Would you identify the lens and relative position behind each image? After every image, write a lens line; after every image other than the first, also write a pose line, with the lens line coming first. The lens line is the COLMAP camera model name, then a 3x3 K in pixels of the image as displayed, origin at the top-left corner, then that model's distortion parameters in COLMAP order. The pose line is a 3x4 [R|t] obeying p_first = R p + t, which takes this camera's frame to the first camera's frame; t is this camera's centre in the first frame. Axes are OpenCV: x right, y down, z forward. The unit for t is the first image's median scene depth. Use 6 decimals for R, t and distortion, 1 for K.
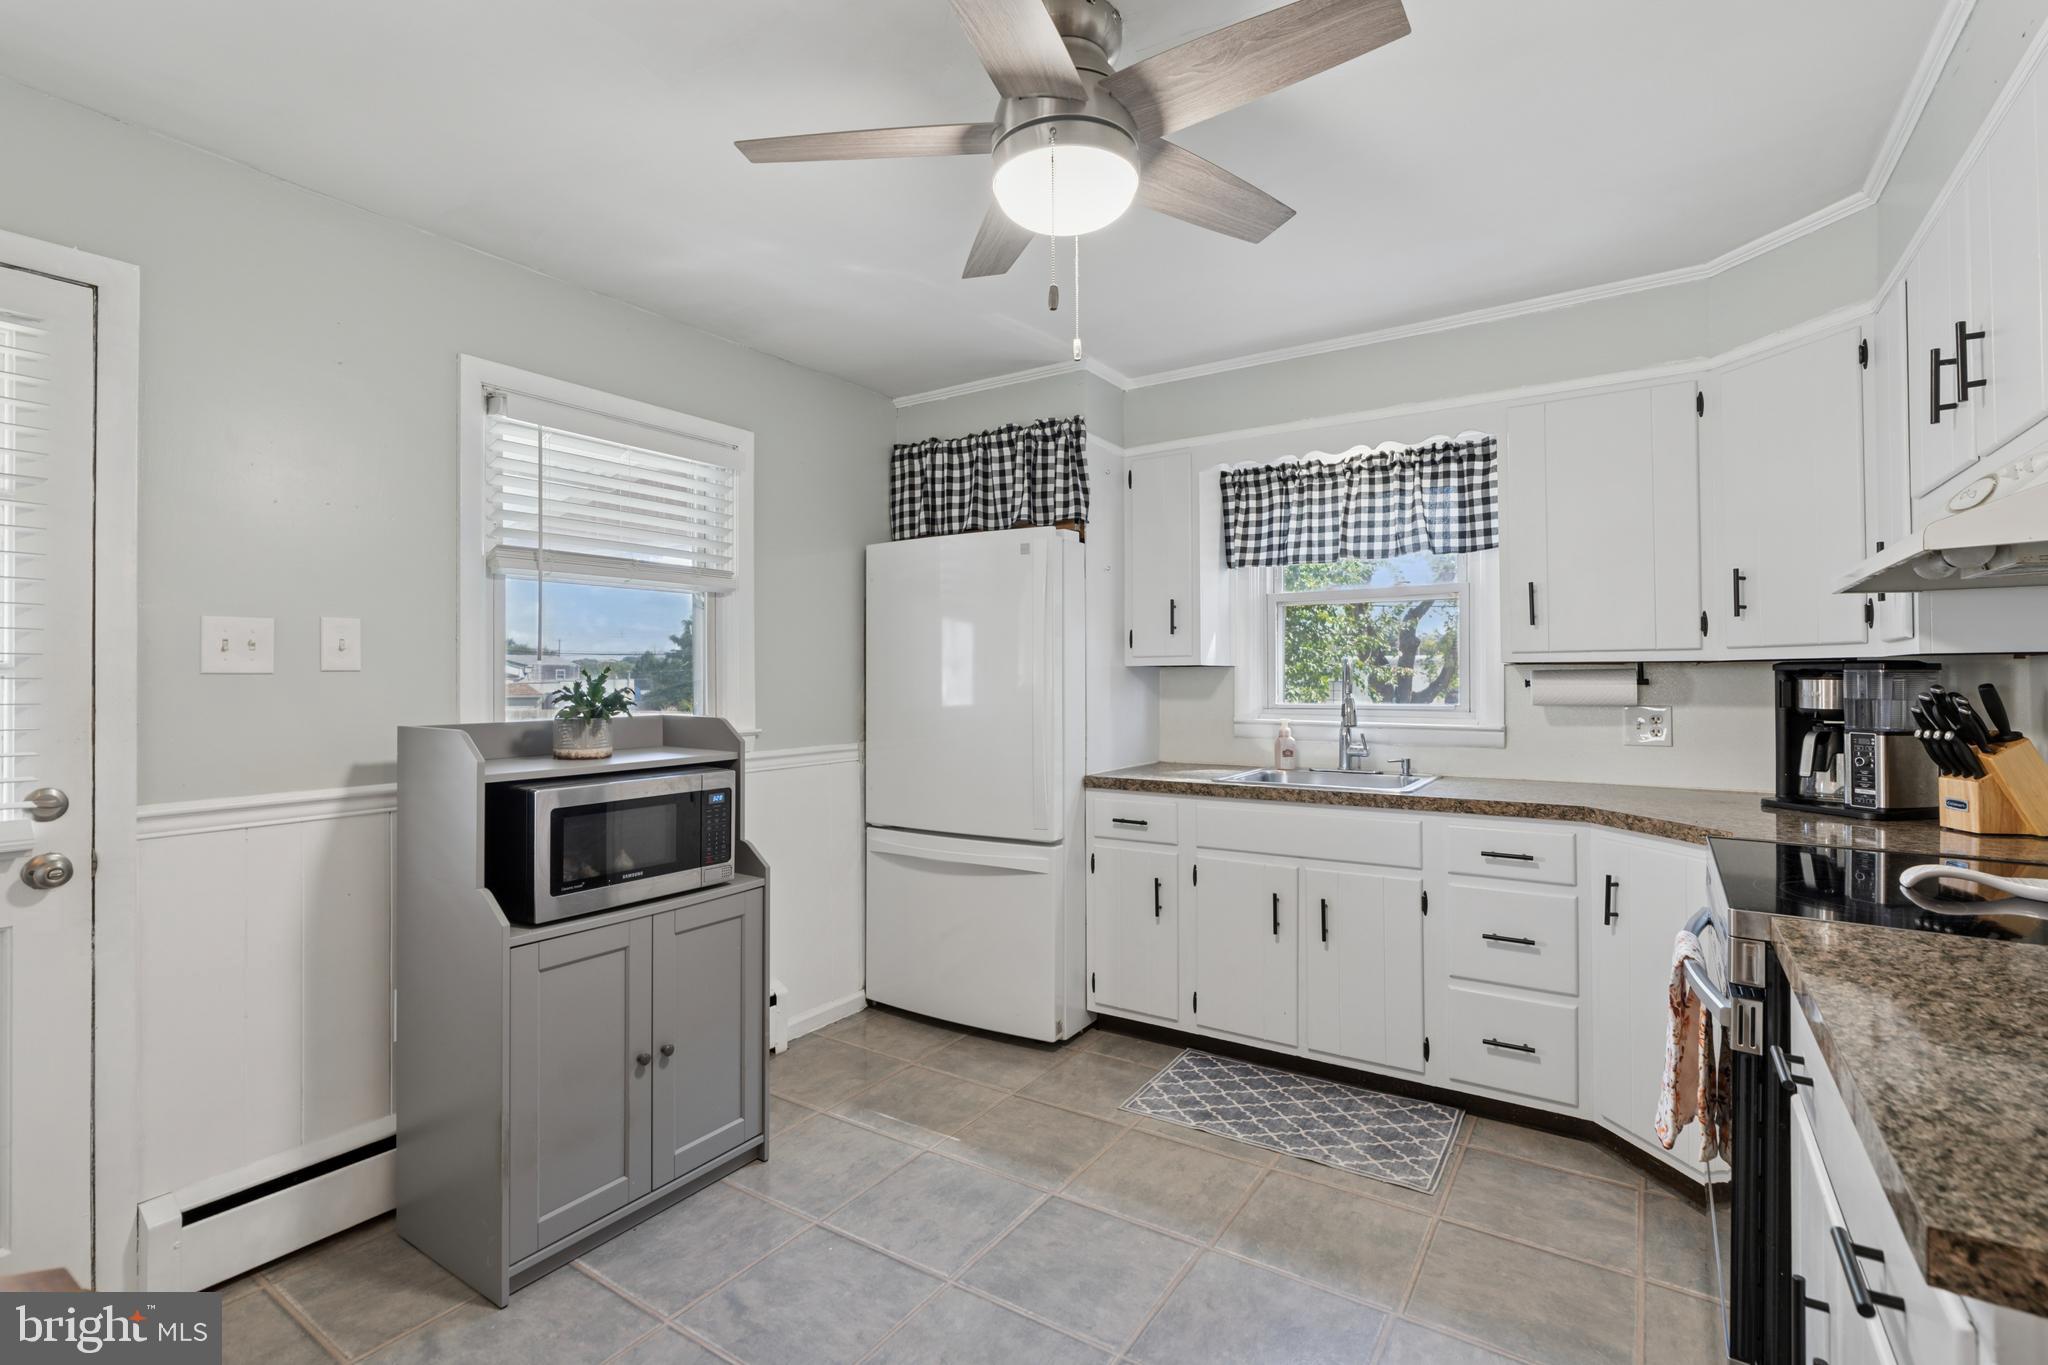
lens RADIAL K [[929.9, 0, 1033.0], [0, 929.9, 670.2], [0, 0, 1]] dist [-0.004791, -0.000349]
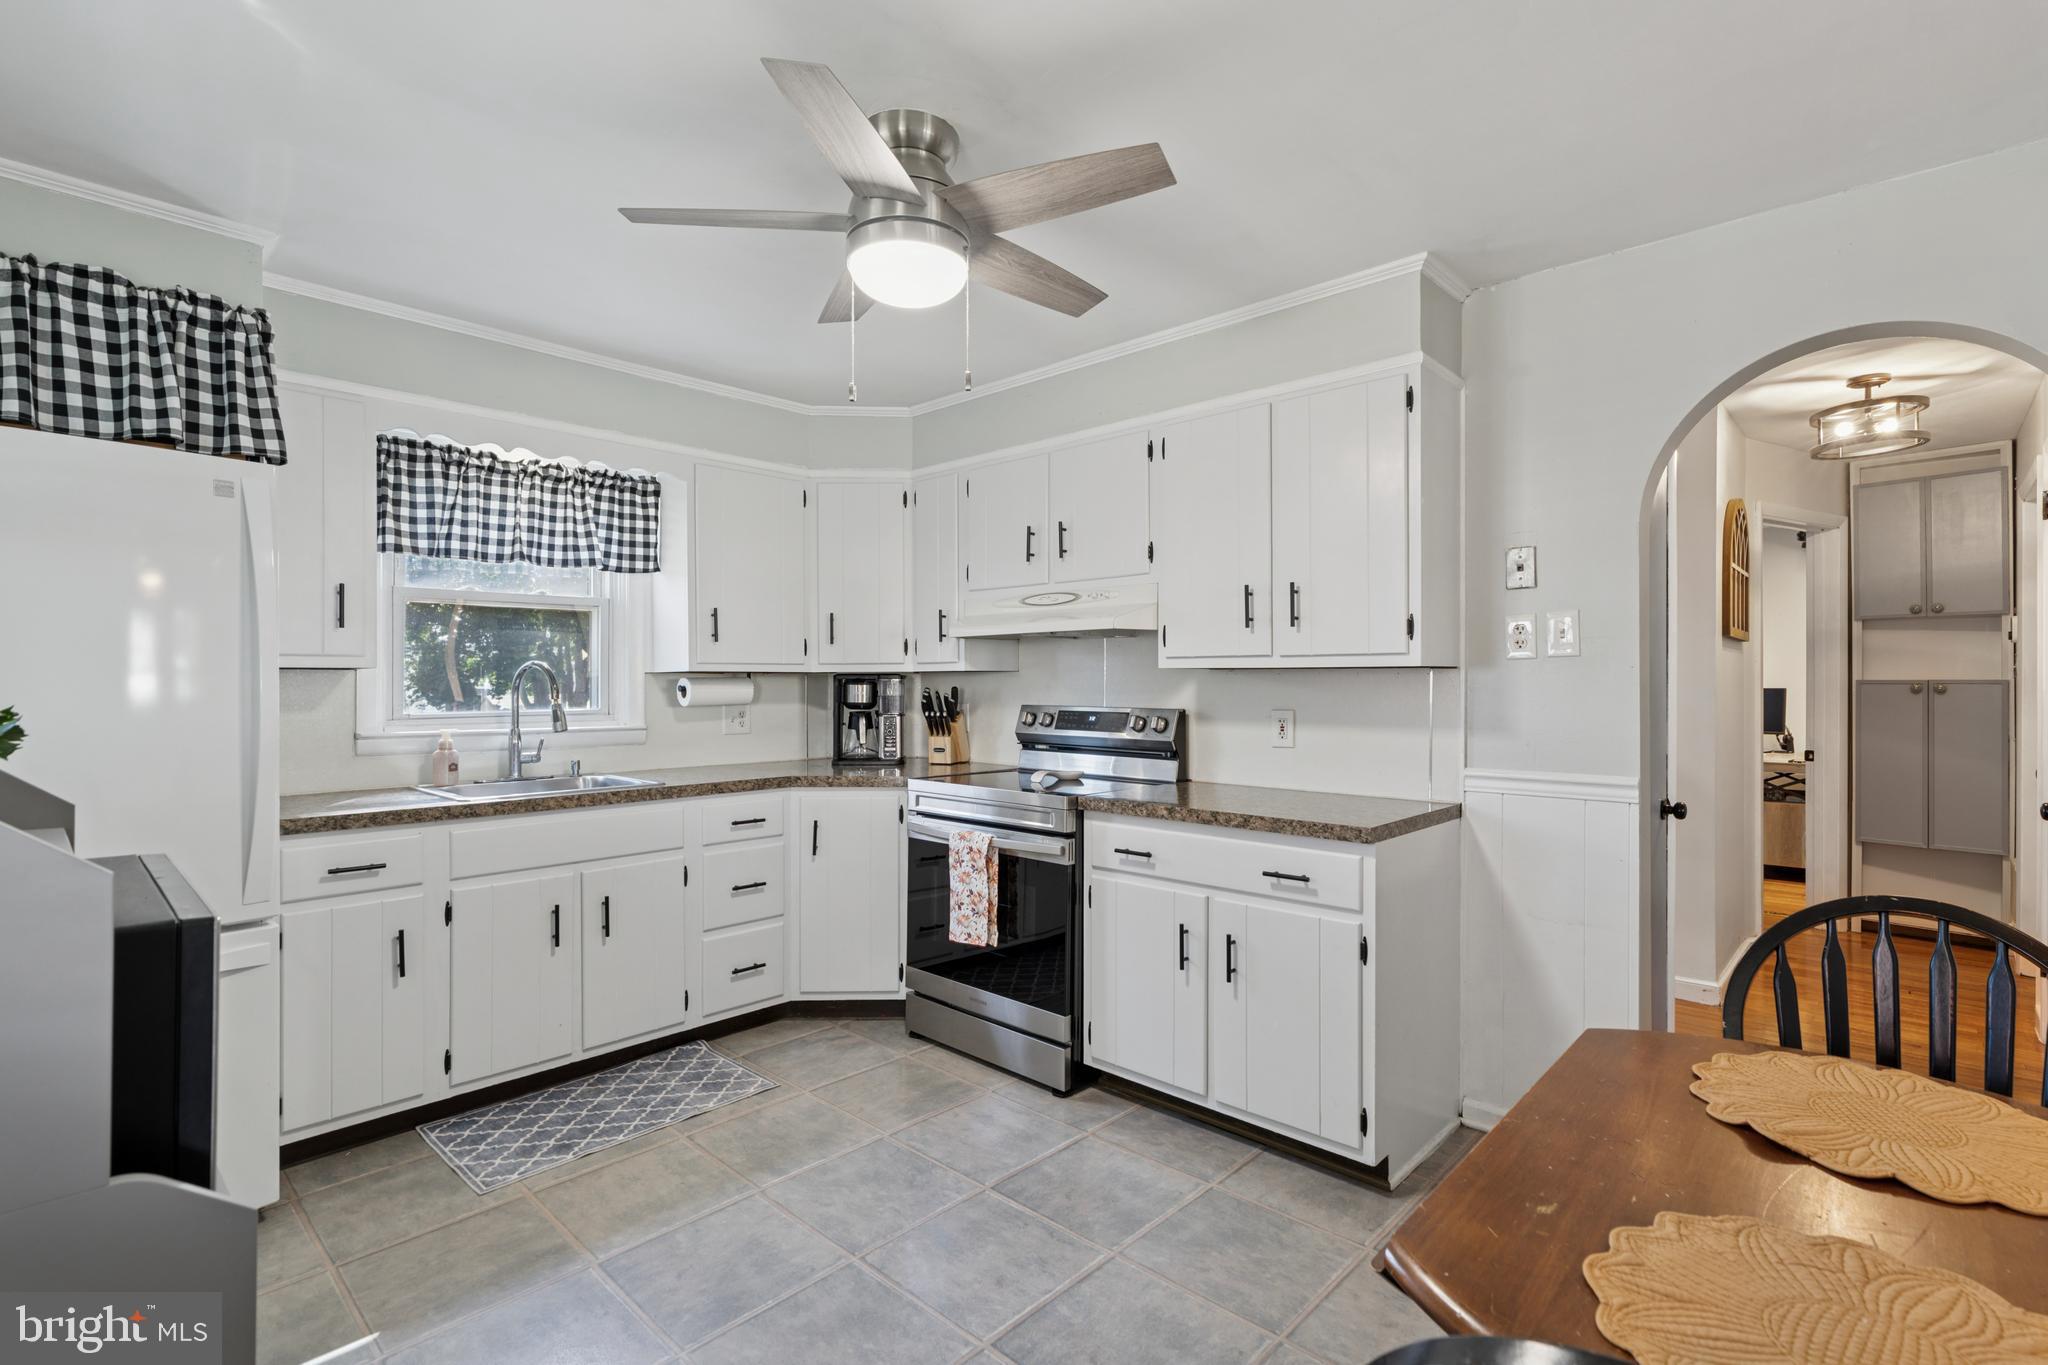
lens RADIAL K [[929.9, 0, 1026.2], [0, 929.9, 684.6], [0, 0, 1]] dist [-0.004791, -0.000349]
pose [[0.177746, 0.000241, 0.984076, -0.610536], [-0.007123, 0.999974, 0.001042, 0.005023], [-0.984051, -0.007195, 0.177744, 0.346412]]
